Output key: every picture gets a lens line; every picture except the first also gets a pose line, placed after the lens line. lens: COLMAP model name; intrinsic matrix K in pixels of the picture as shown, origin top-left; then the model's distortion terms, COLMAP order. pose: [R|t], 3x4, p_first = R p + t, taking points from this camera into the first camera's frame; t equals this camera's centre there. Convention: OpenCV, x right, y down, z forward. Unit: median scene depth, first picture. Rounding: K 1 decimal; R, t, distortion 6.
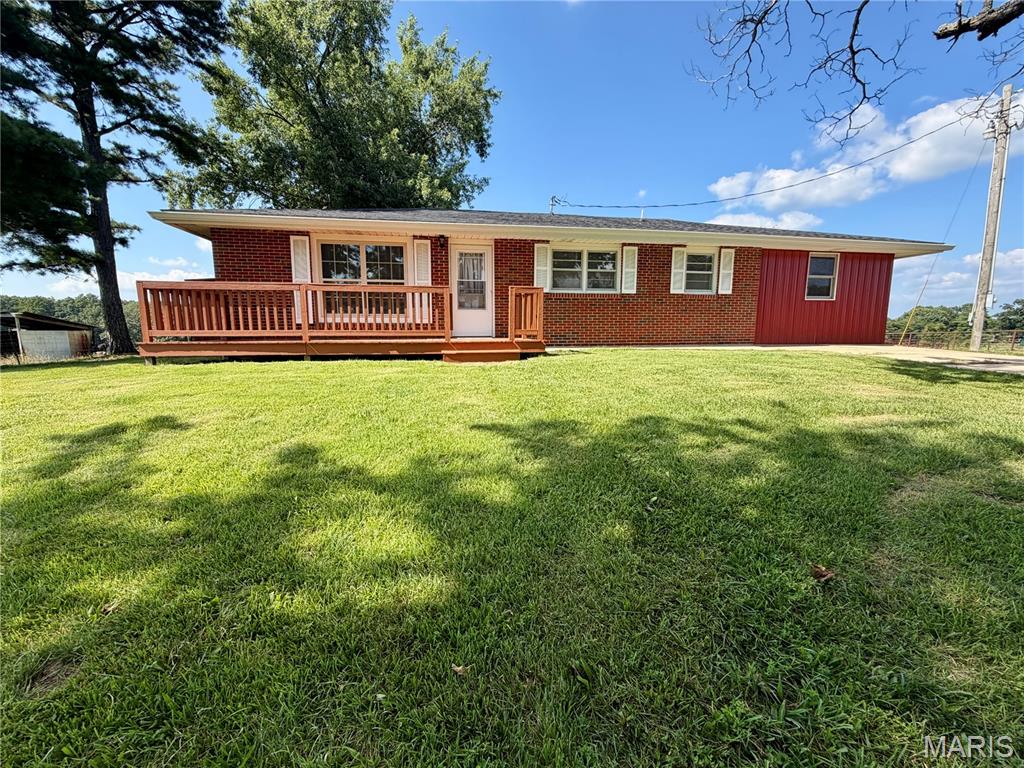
lens RADIAL K [[410.1, 0, 506.7], [0, 410.1, 377.2], [0, 0, 1]] dist [0.000311, -0.000931]
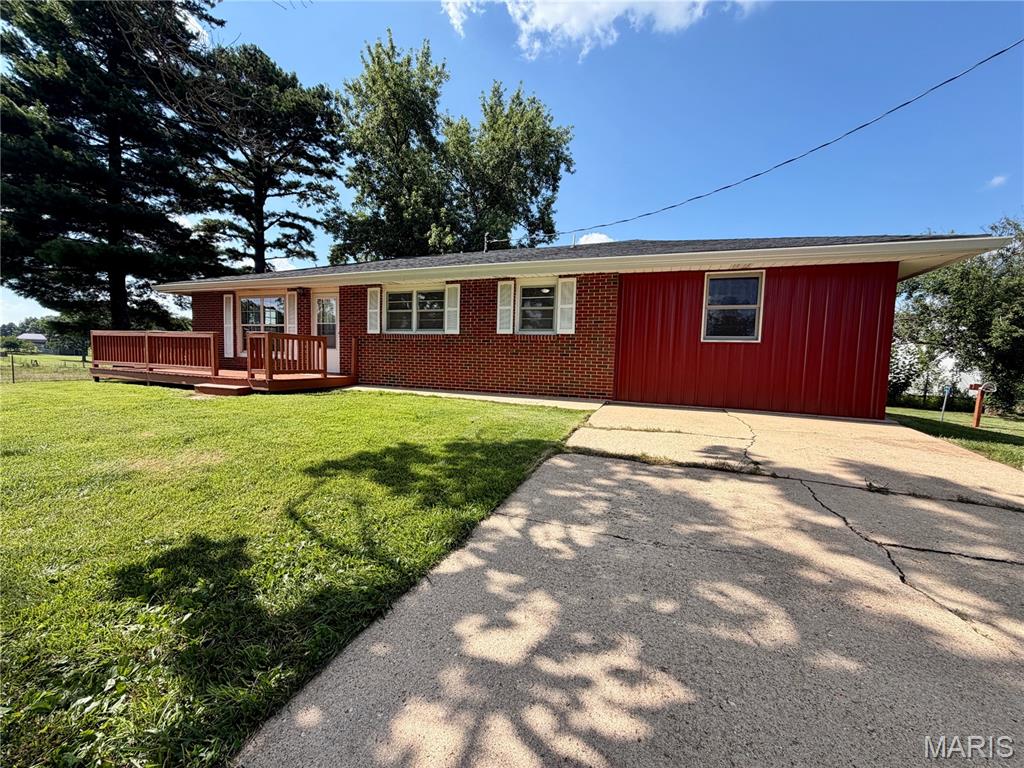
lens RADIAL K [[410.1, 0, 508.0], [0, 410.1, 388.5], [0, 0, 1]] dist [0.000311, -0.000931]
pose [[0.863134, 0.060630, -0.501323, 0.860409], [-0.090585, 0.995252, -0.035596, -0.061526], [0.496785, 0.076136, 0.864528, 0.273914]]
